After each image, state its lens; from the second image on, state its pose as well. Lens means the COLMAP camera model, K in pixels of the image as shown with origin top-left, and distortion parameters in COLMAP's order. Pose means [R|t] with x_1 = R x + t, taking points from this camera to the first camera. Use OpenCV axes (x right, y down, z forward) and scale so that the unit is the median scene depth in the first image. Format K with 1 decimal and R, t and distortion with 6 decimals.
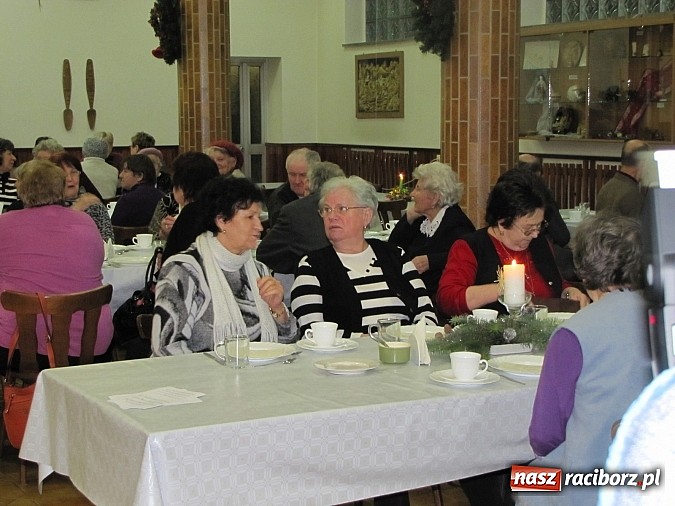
lens RADIAL K [[1173.2, 0, 337.5], [0, 1173.2, 253.0], [0, 0, 1]] dist [0.021390, -0.017666]
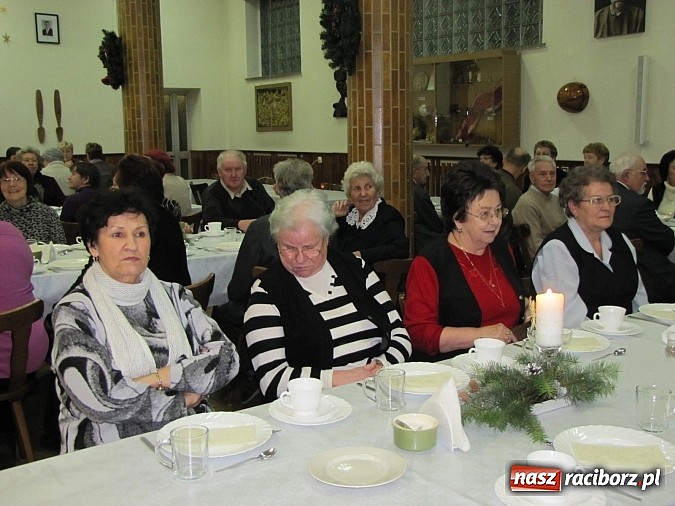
lens RADIAL K [[721.4, 0, 337.5], [0, 721.4, 253.0], [0, 0, 1]] dist [-0.139761, 0.299490]
pose [[0.989748, -0.031192, 0.139379, -0.017236], [0.024383, 0.998437, 0.050299, -0.015975], [-0.140730, -0.046385, 0.988961, 0.194742]]
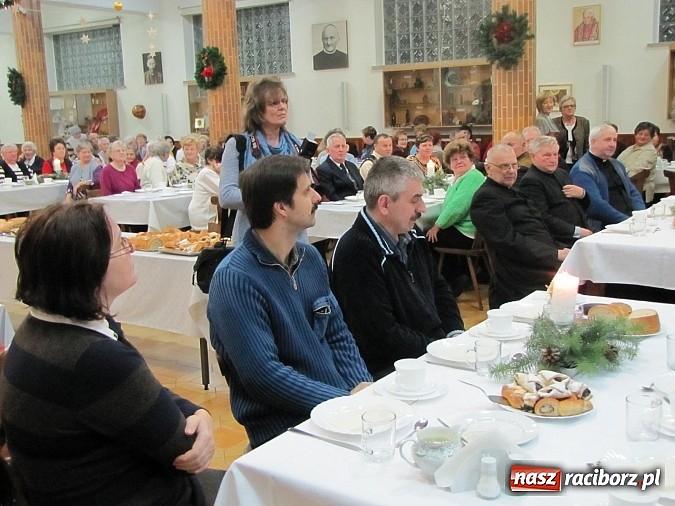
lens RADIAL K [[773.6, 0, 338.0], [0, 773.6, 242.1], [0, 0, 1]] dist [-0.025253, 0.019949]
pose [[0.870919, -0.106855, 0.479669, -0.119613], [0.091337, 0.994264, 0.055653, 0.084137], [-0.482864, -0.004658, 0.875683, -0.696354]]
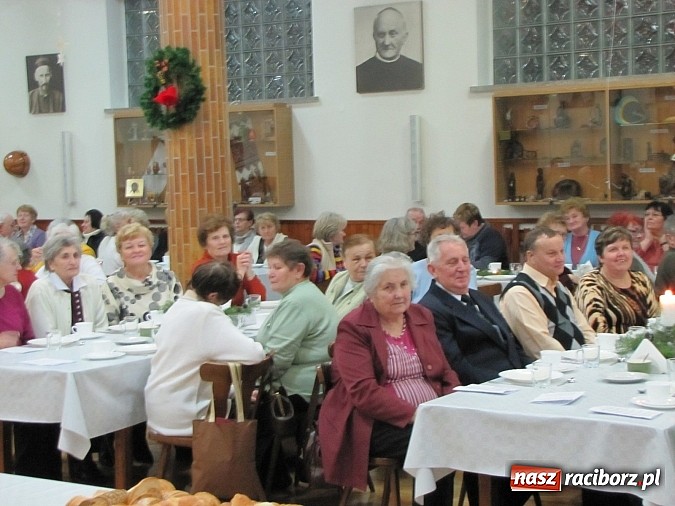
lens RADIAL K [[1341.5, 0, 348.6], [0, 1341.5, 252.4], [0, 0, 1]] dist [0.117204, 0.289095]
pose [[0.869927, -0.052066, 0.490424, -0.103796], [0.082500, 0.995763, -0.040624, 0.057370], [-0.486230, 0.075800, 0.870537, -0.576368]]
